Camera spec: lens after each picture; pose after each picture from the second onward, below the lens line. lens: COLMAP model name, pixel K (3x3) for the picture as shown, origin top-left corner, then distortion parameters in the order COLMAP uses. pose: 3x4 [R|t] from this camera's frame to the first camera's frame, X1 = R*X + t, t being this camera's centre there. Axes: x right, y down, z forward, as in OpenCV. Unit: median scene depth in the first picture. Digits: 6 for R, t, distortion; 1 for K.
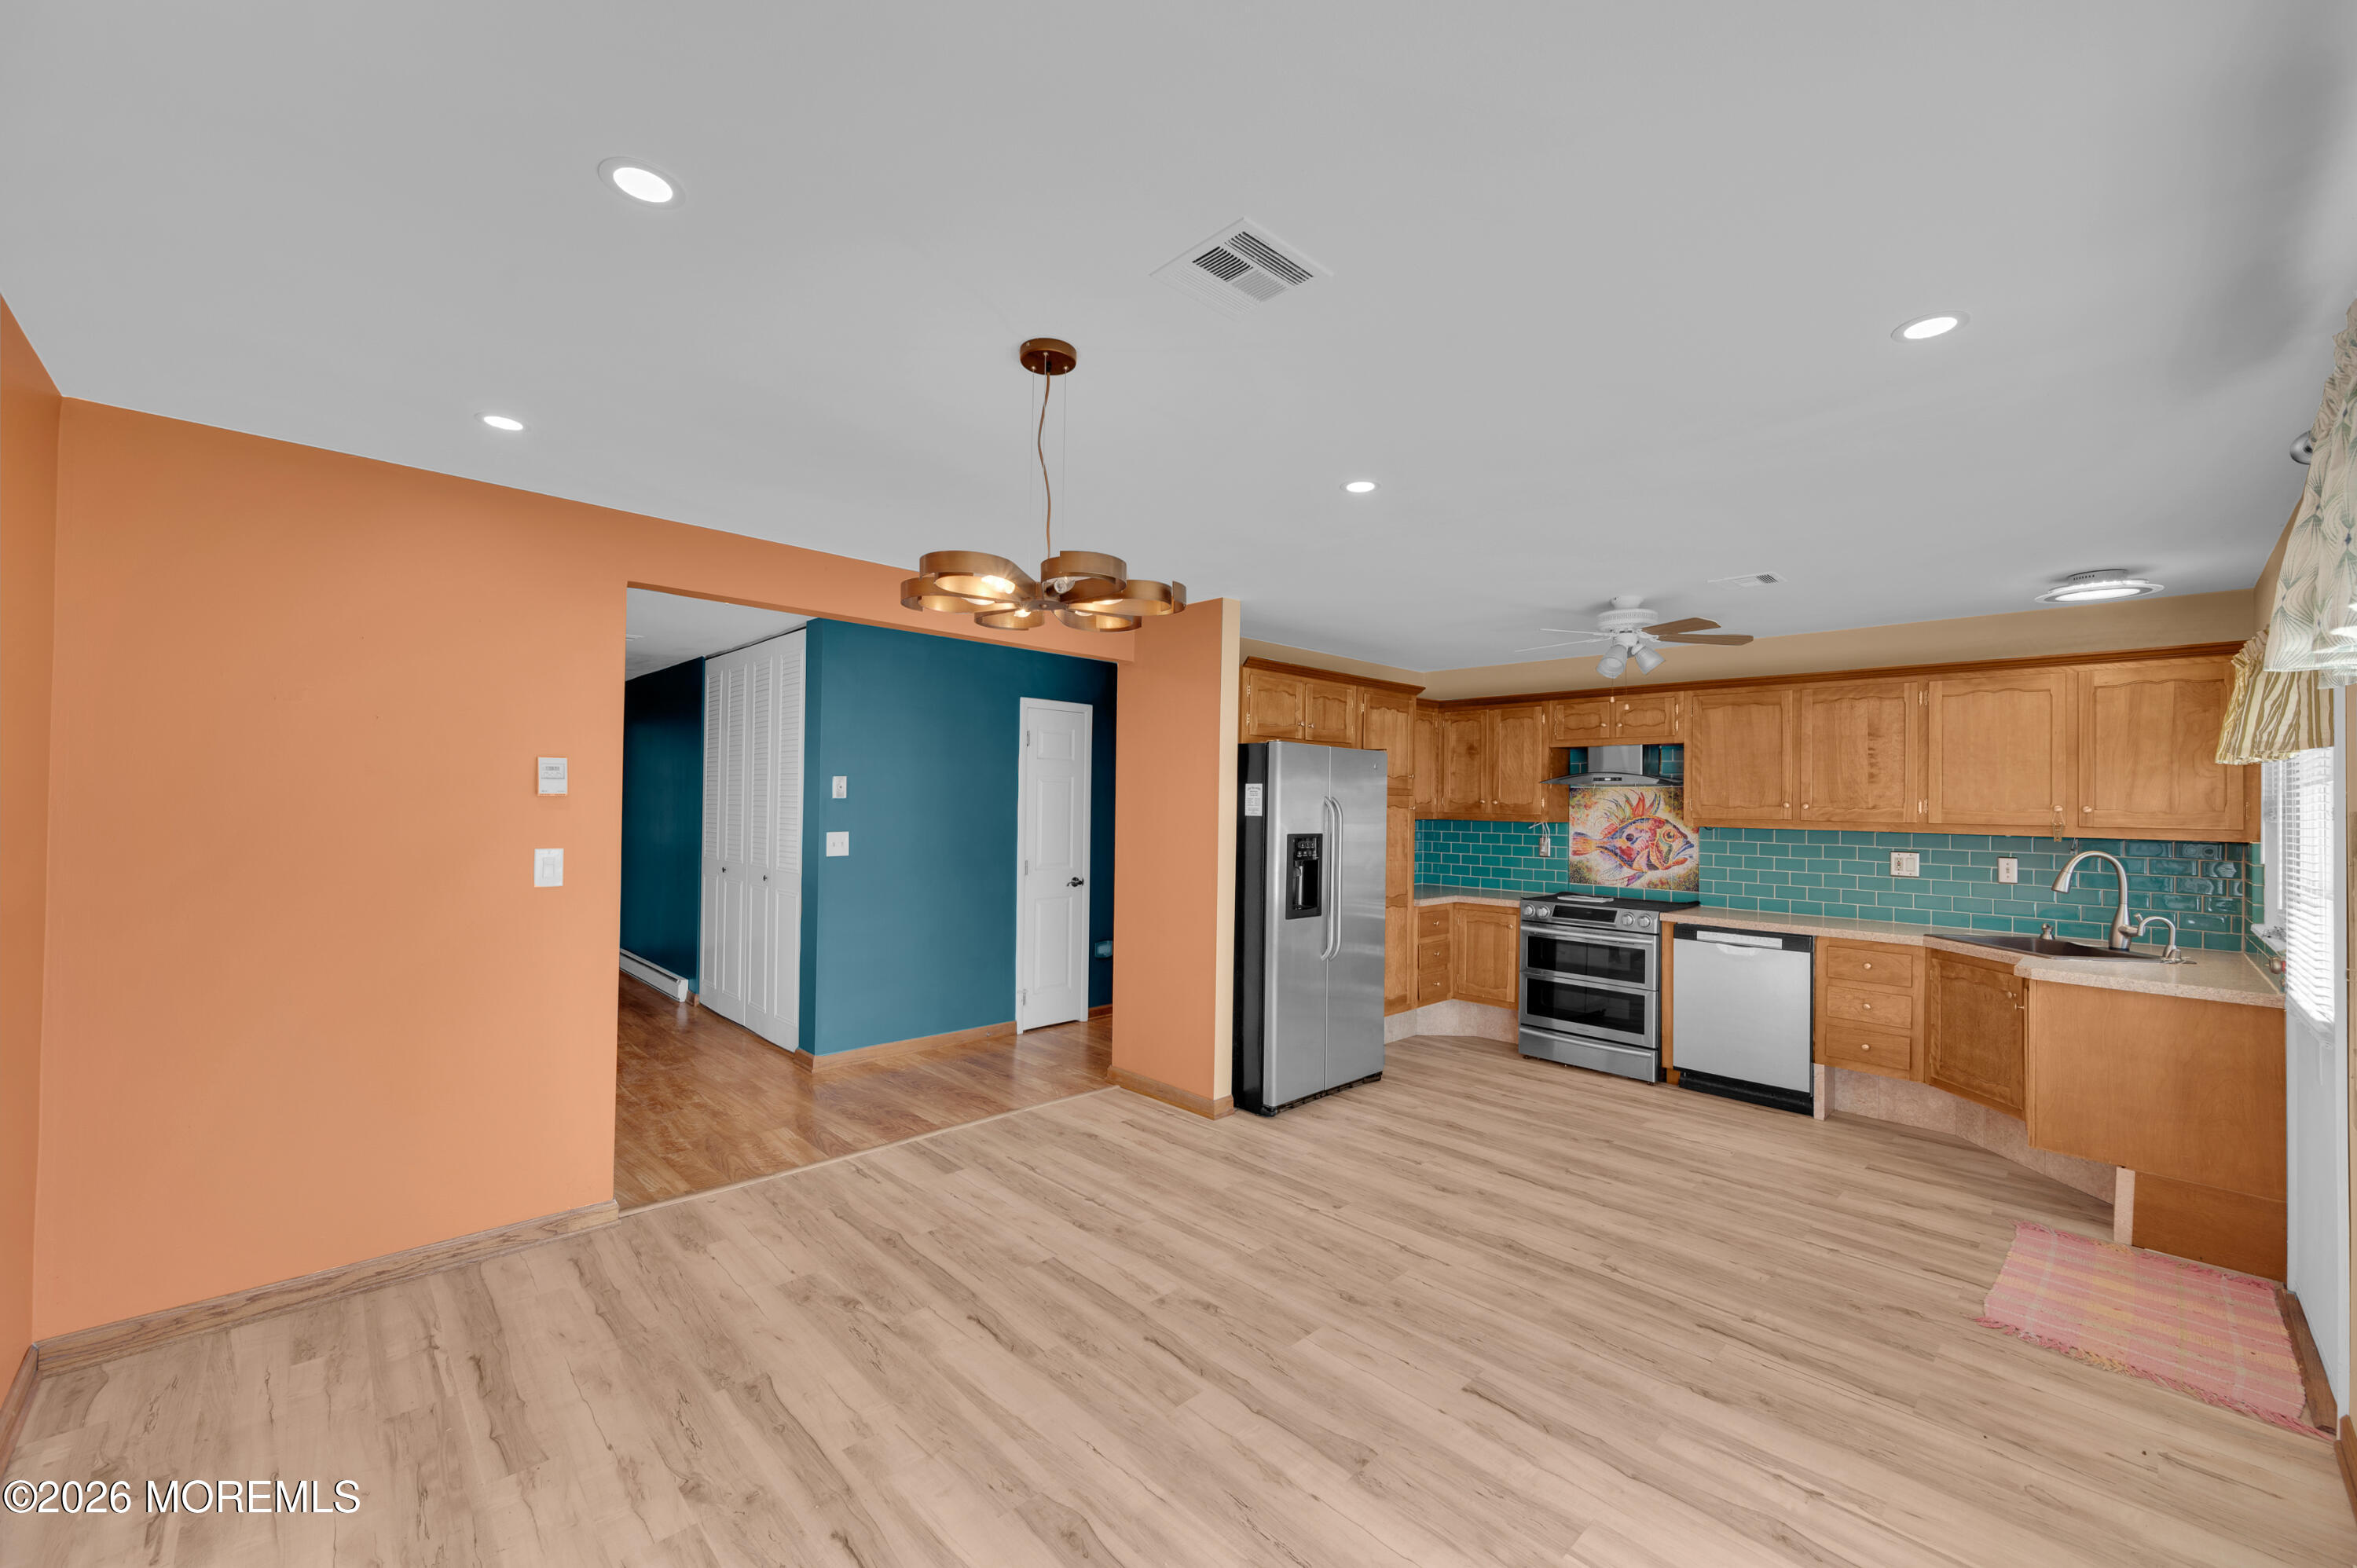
lens RADIAL K [[936.4, 0, 1178.5], [0, 936.4, 784.0], [0, 0, 1]] dist [-0.001379, -0.000159]
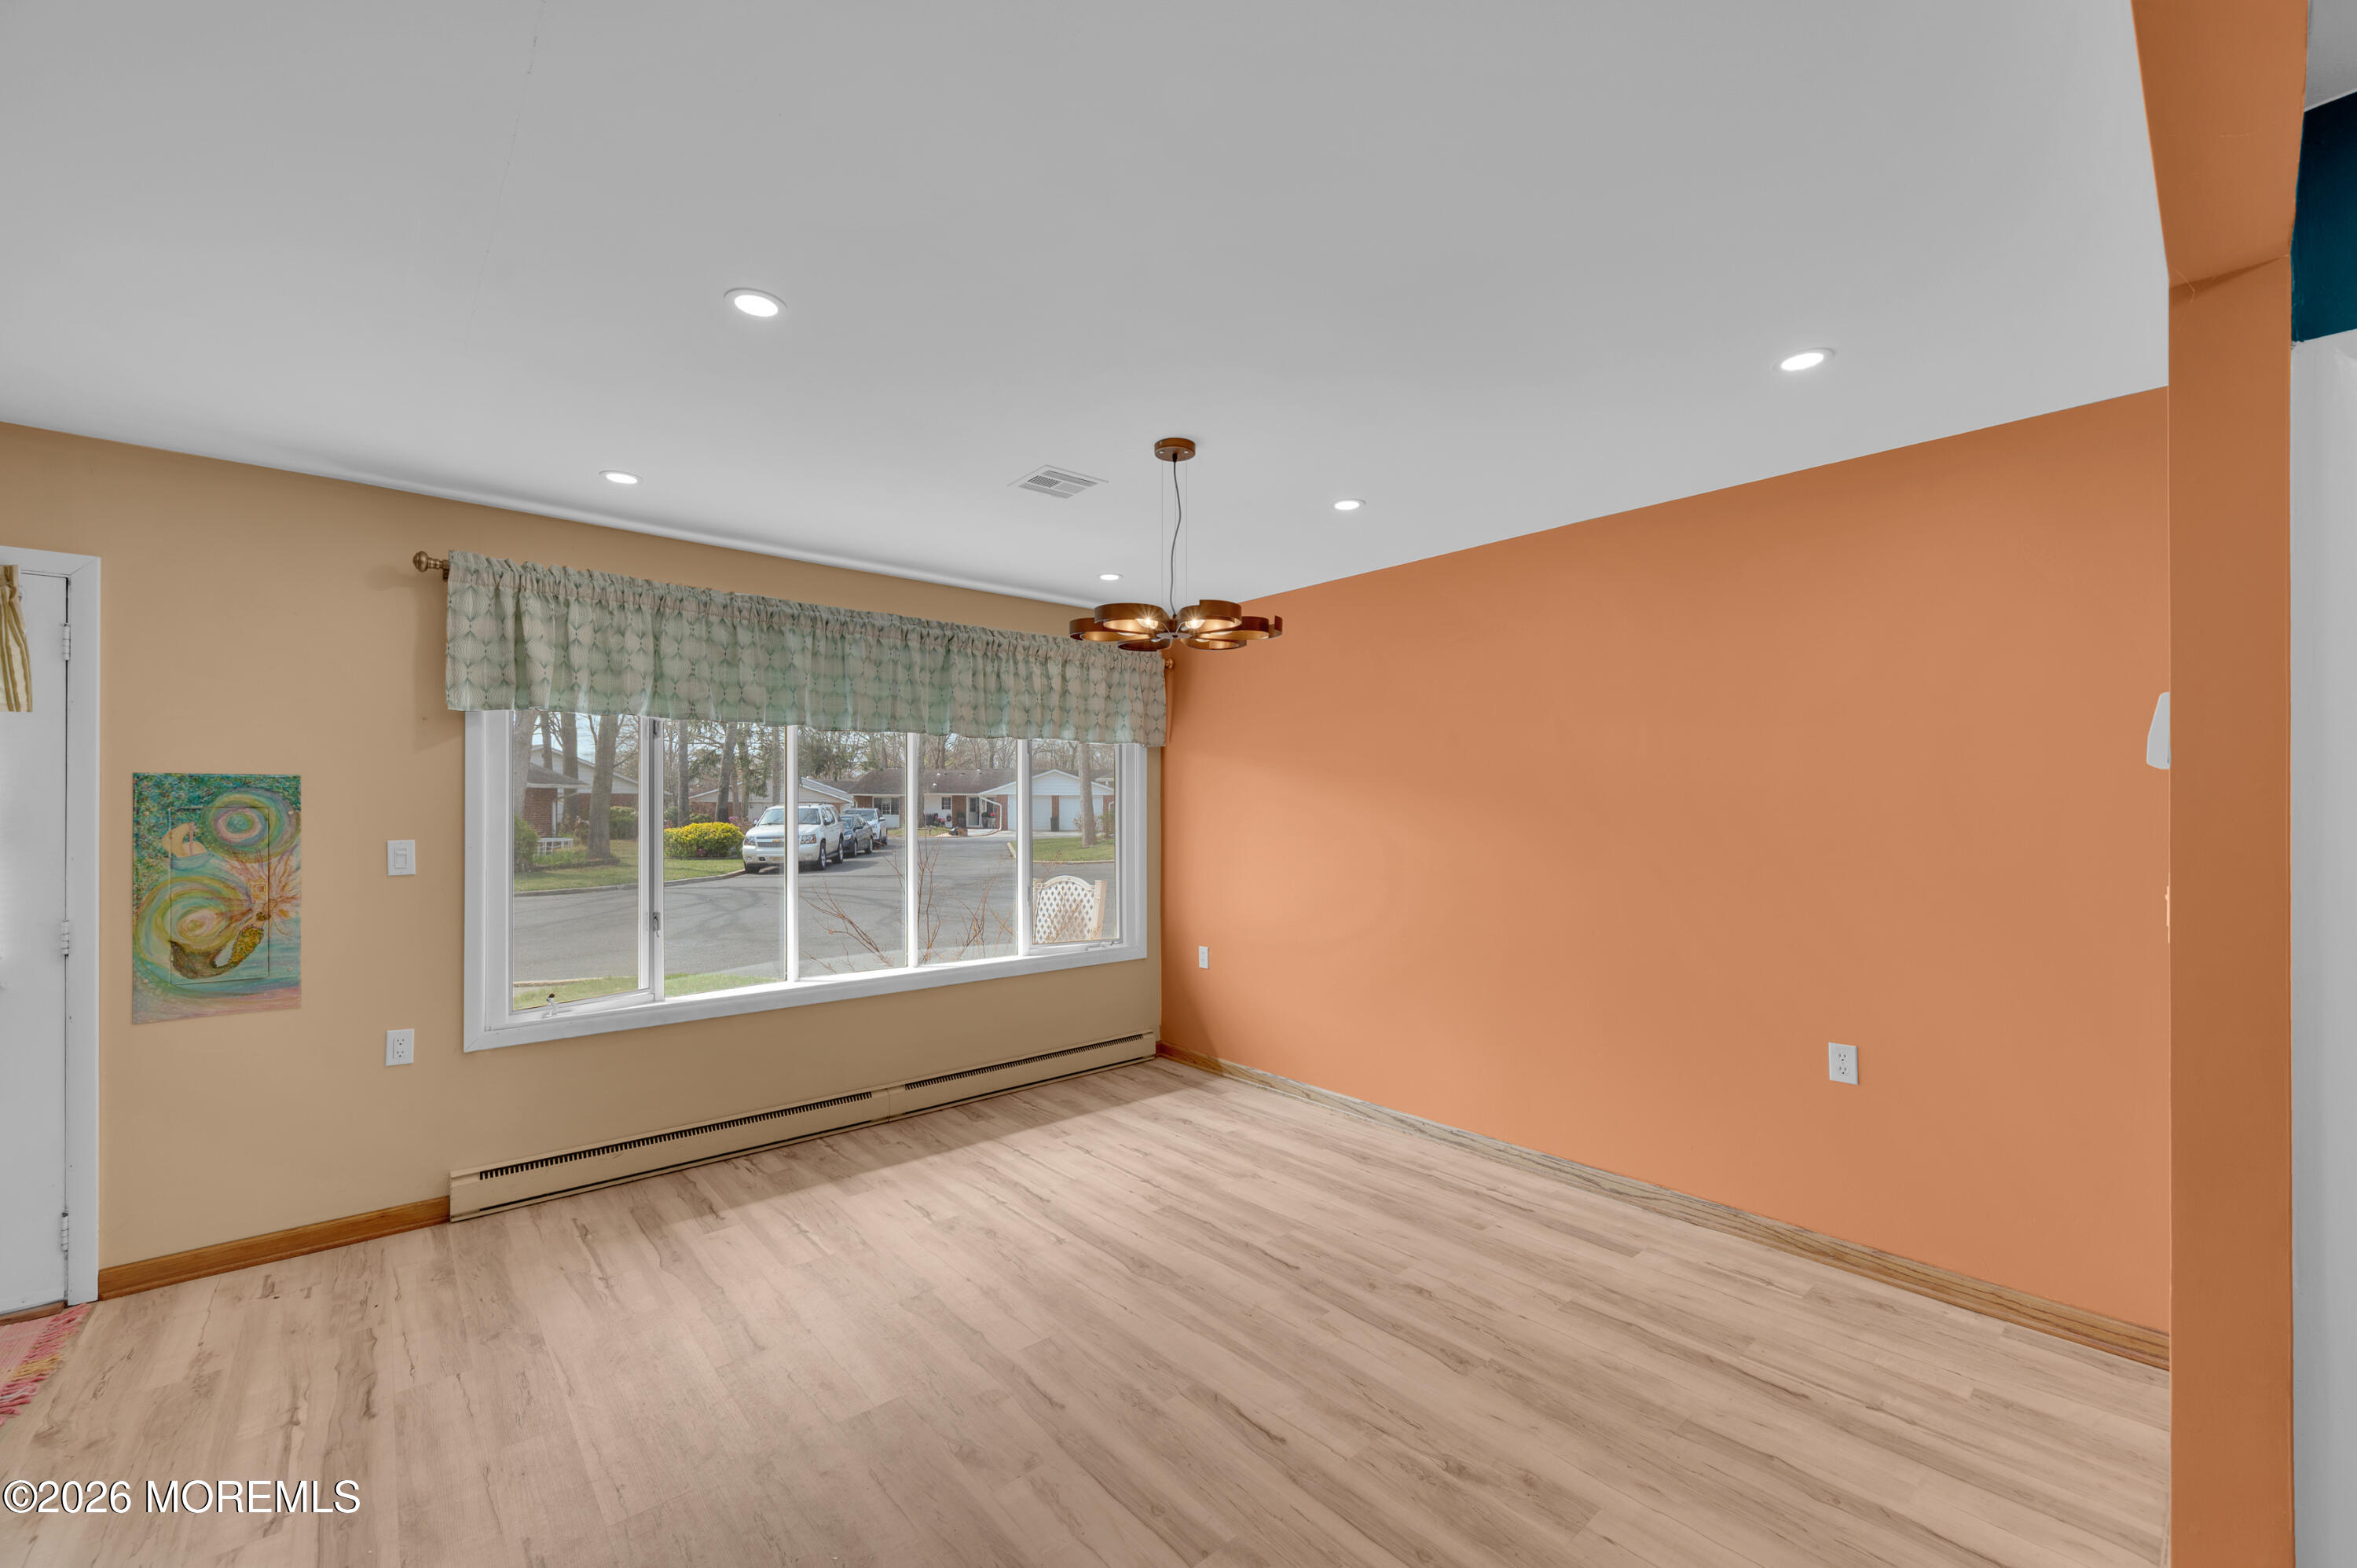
lens RADIAL K [[936.4, 0, 1171.0], [0, 936.4, 811.3], [0, 0, 1]] dist [0.000316, -0.000155]
pose [[-0.998488, -0.015294, 0.052808, -0.170669], [-0.016034, 0.999779, -0.013618, 0.062826], [-0.052589, -0.014444, -0.998512, 1.866240]]
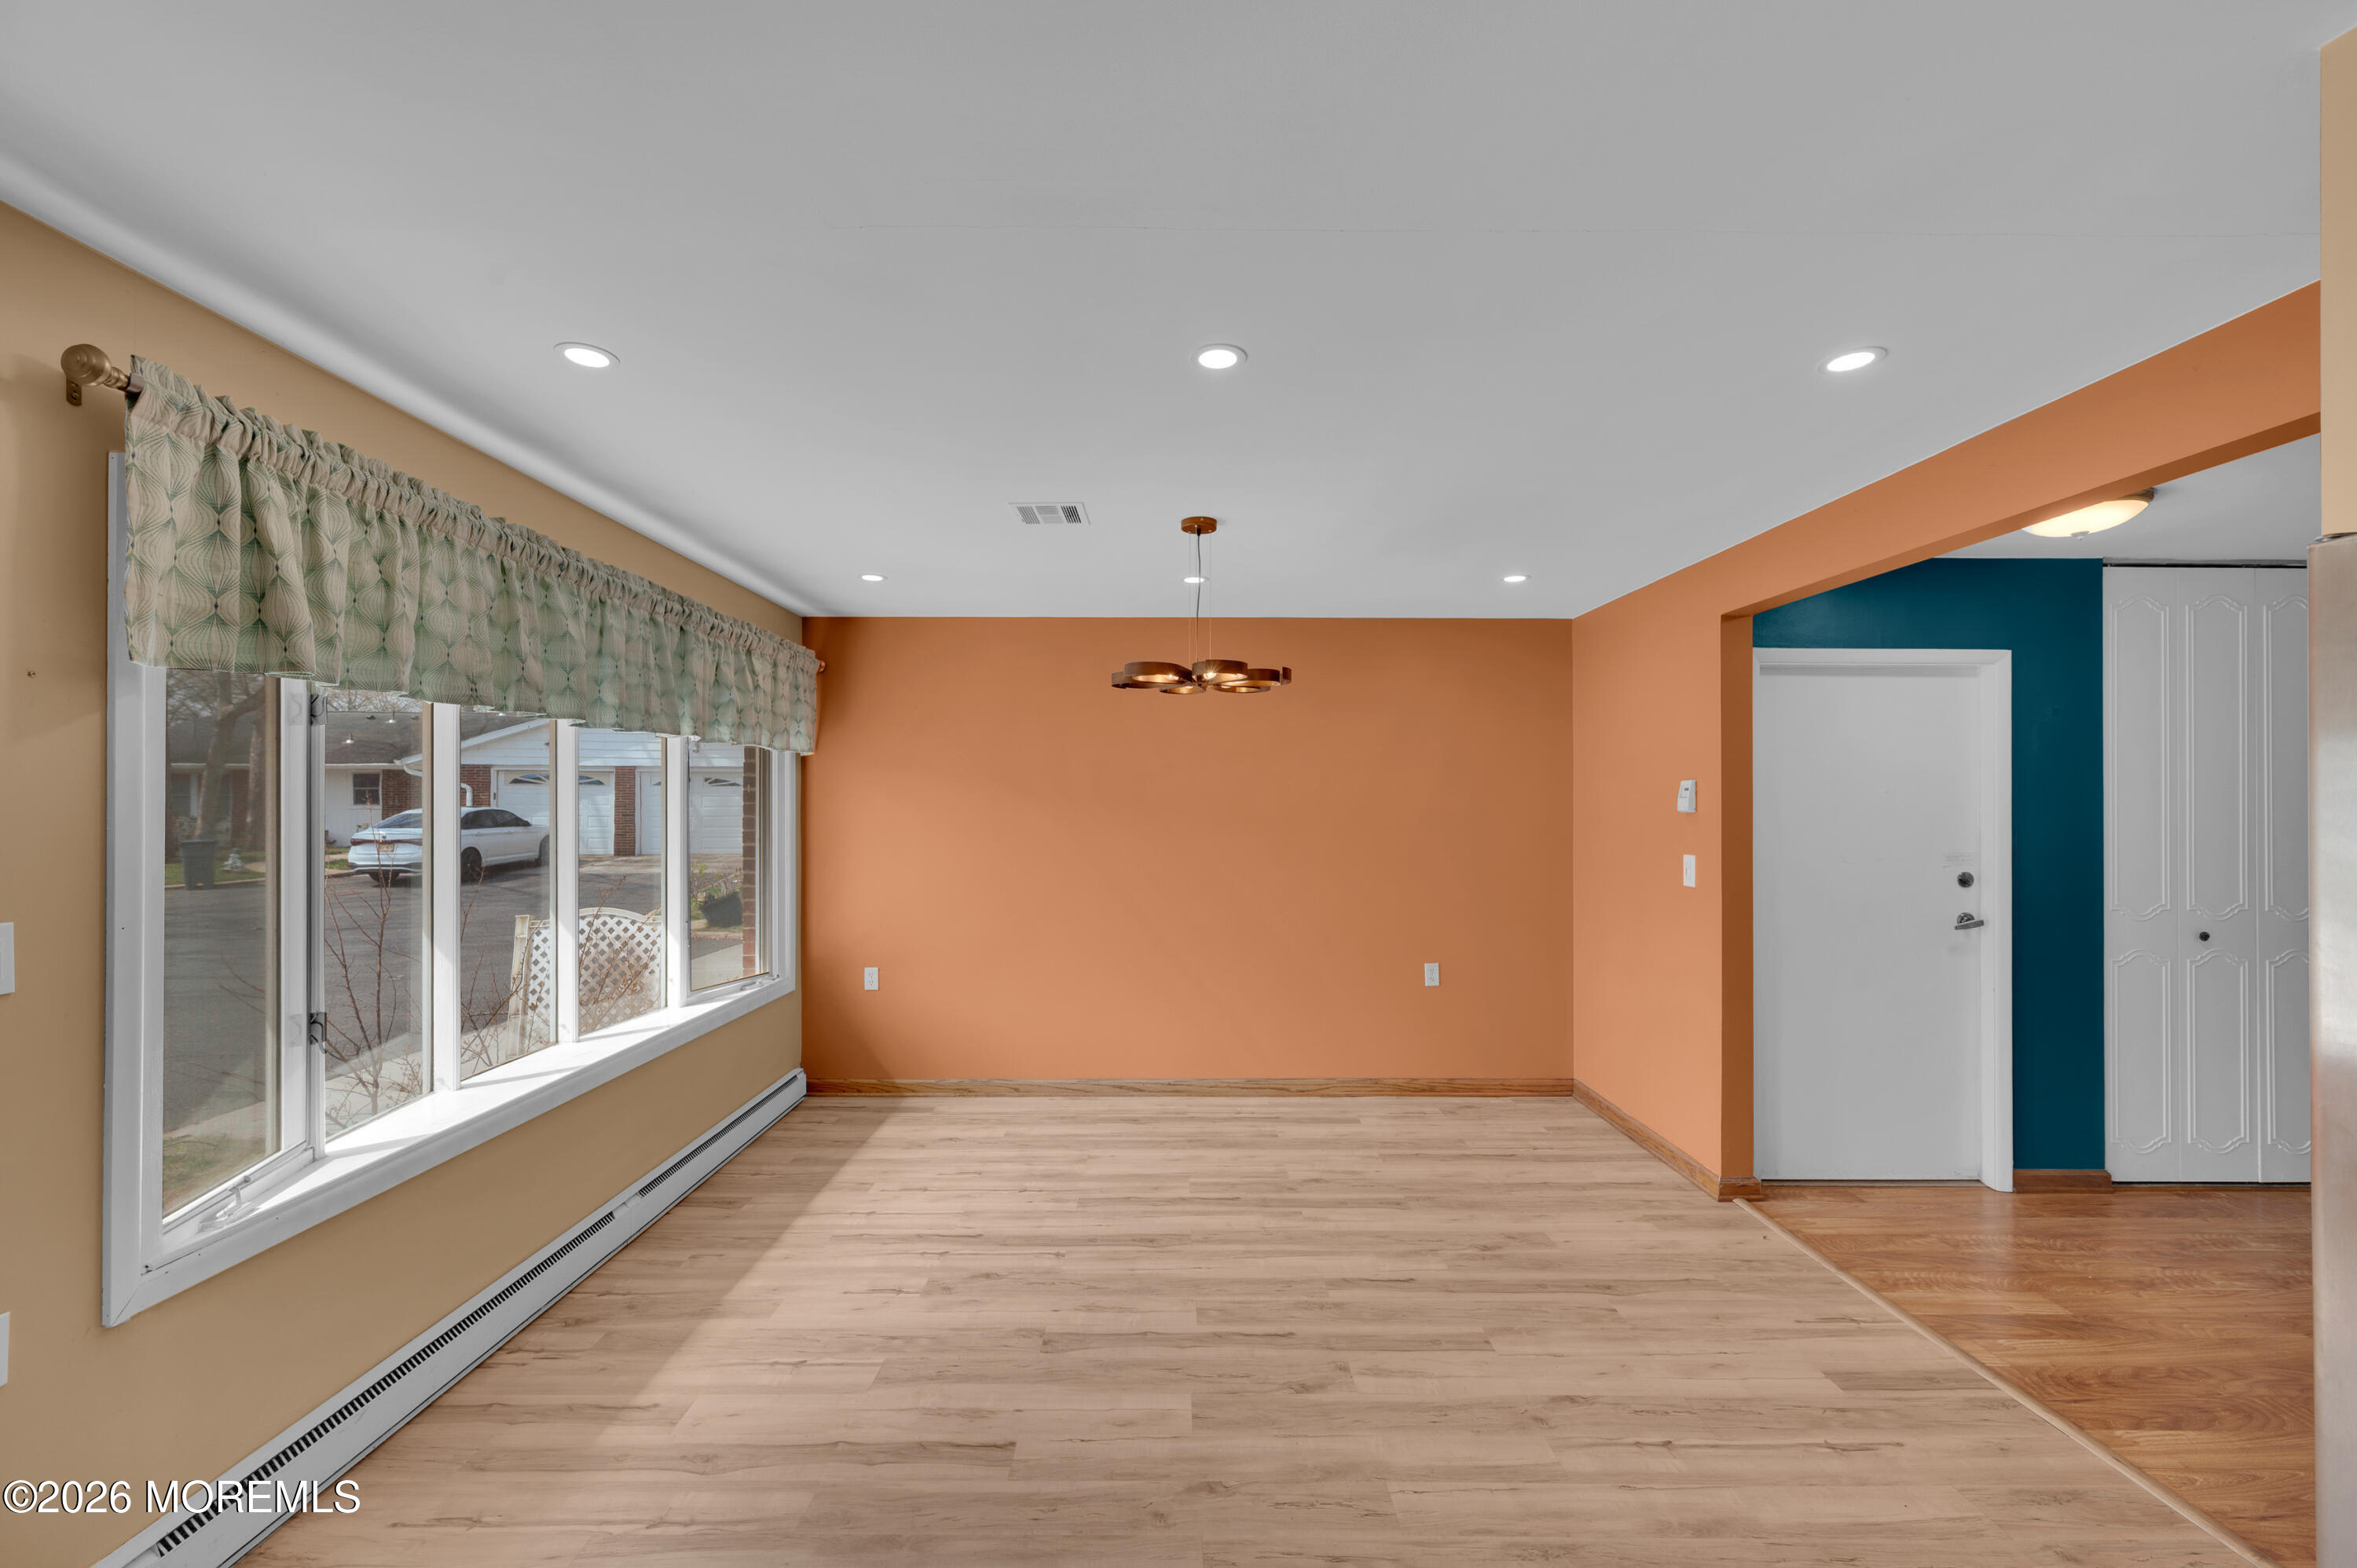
lens RADIAL K [[936.4, 0, 1171.0], [0, 936.4, 811.3], [0, 0, 1]] dist [0.000316, -0.000155]
pose [[-0.693326, -0.012099, -0.720523, 0.807979], [0.002211, 0.999819, -0.018916, 0.041425], [0.720621, -0.014708, -0.693173, 1.636630]]
